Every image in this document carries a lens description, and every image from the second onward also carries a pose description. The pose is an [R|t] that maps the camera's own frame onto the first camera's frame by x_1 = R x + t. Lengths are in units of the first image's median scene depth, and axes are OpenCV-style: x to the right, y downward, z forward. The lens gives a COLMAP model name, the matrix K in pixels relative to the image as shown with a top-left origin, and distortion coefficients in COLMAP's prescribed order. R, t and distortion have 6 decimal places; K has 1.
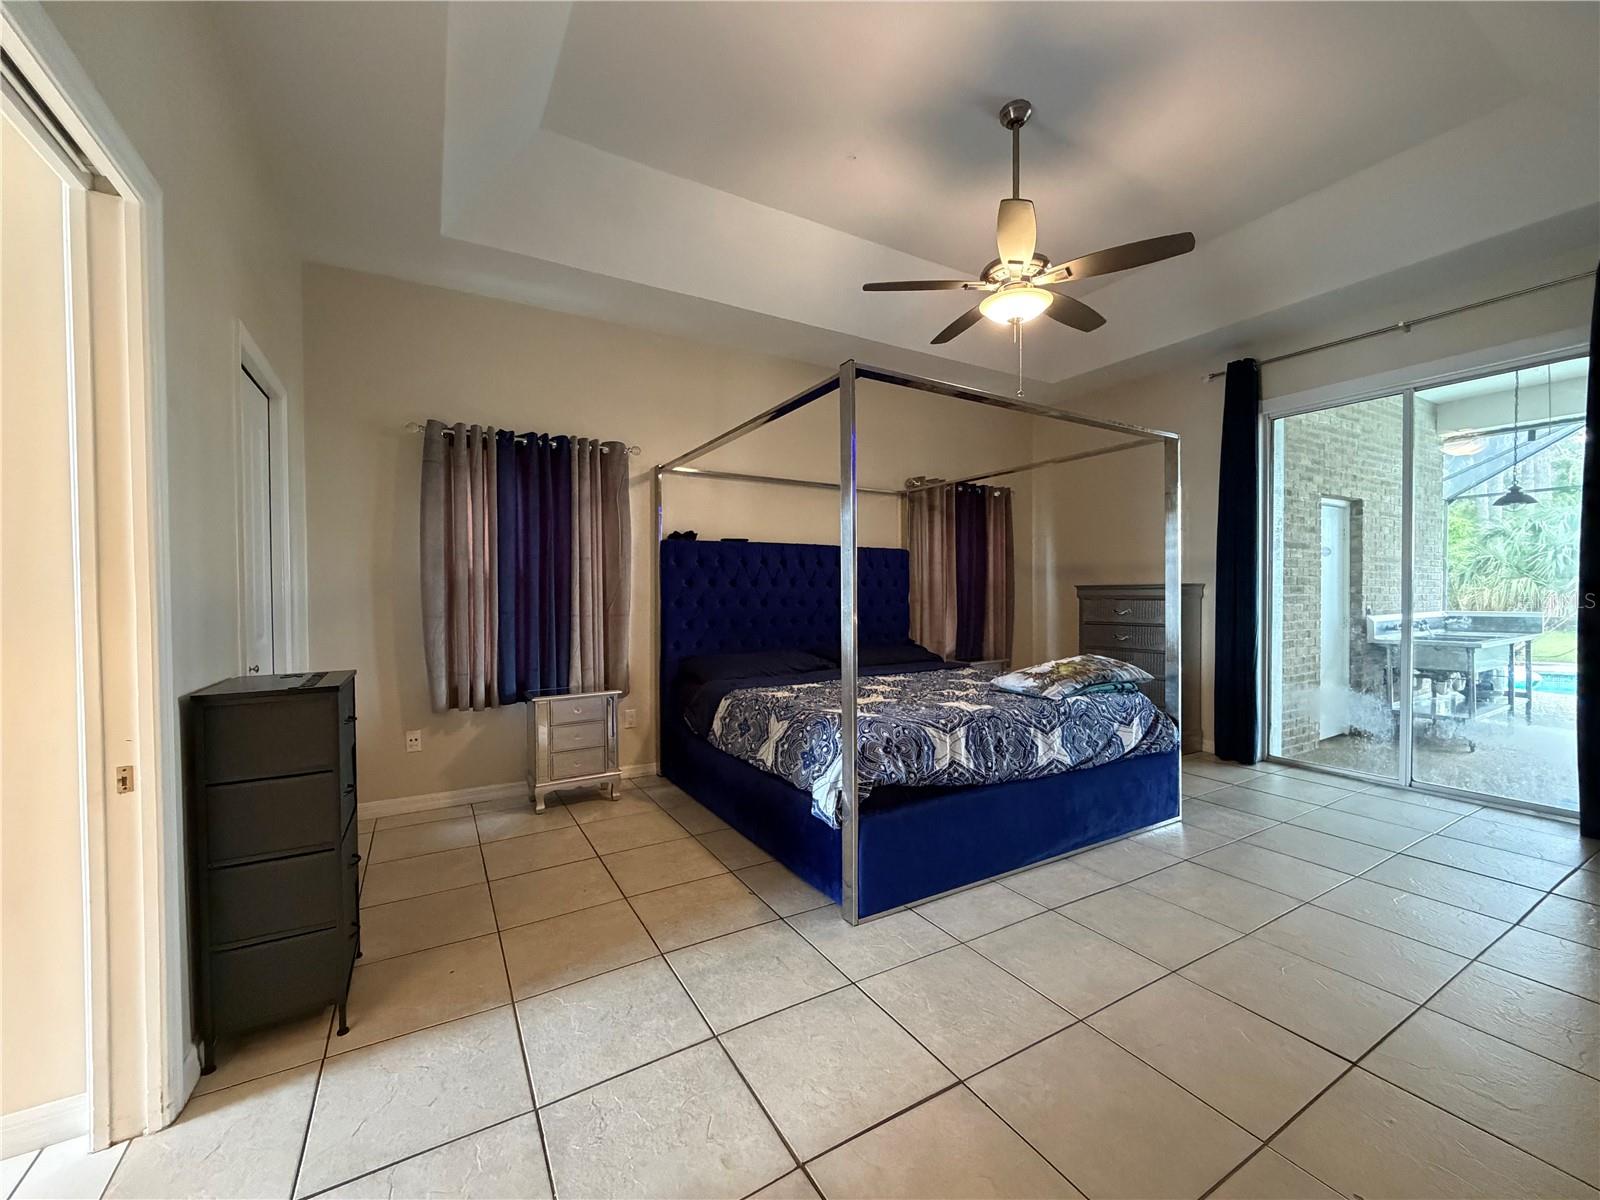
lens RADIAL K [[638.1, 0, 799.7], [0, 638.1, 600.4], [0, 0, 1]] dist [0.002111, -0.000030]
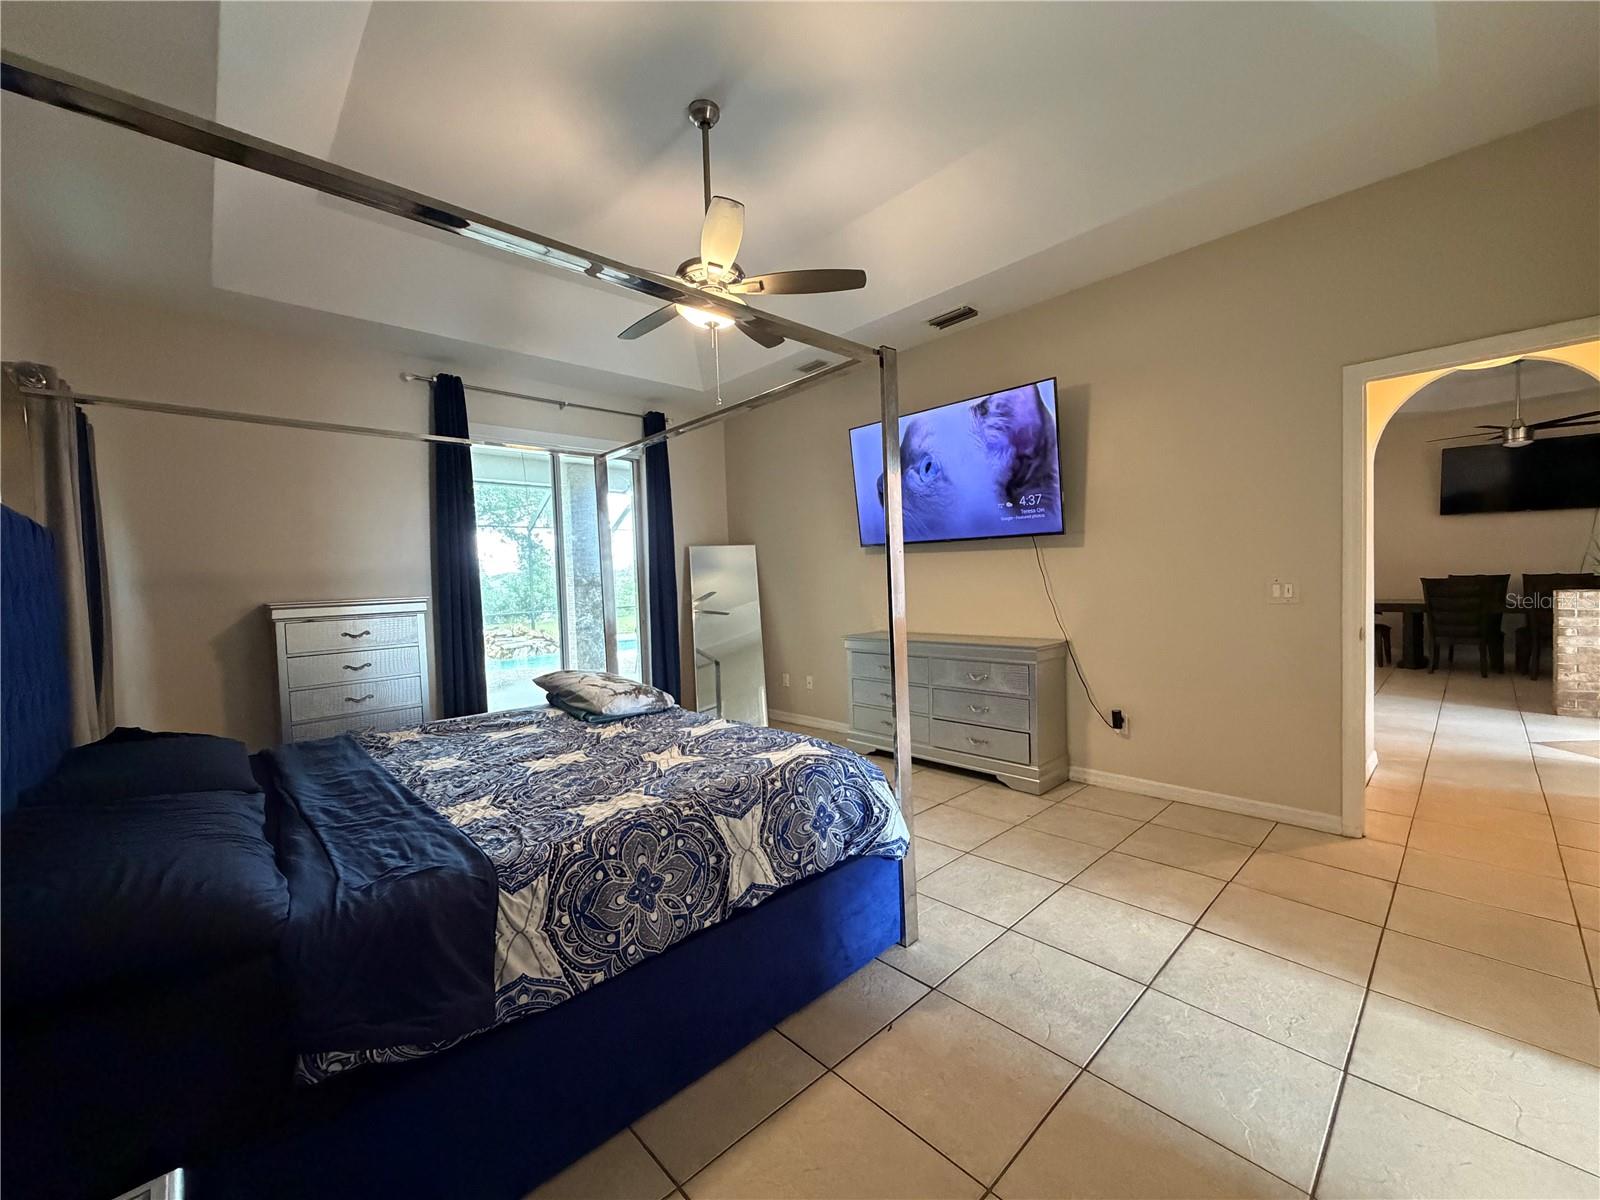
lens RADIAL K [[638.1, 0, 801.0], [0, 638.1, 595.5], [0, 0, 1]] dist [0.002111, -0.000030]
pose [[-0.219524, -0.010564, 0.975550, -0.700230], [0.053423, 0.998311, 0.022832, -0.035505], [-0.974143, 0.057129, -0.218589, 1.165785]]
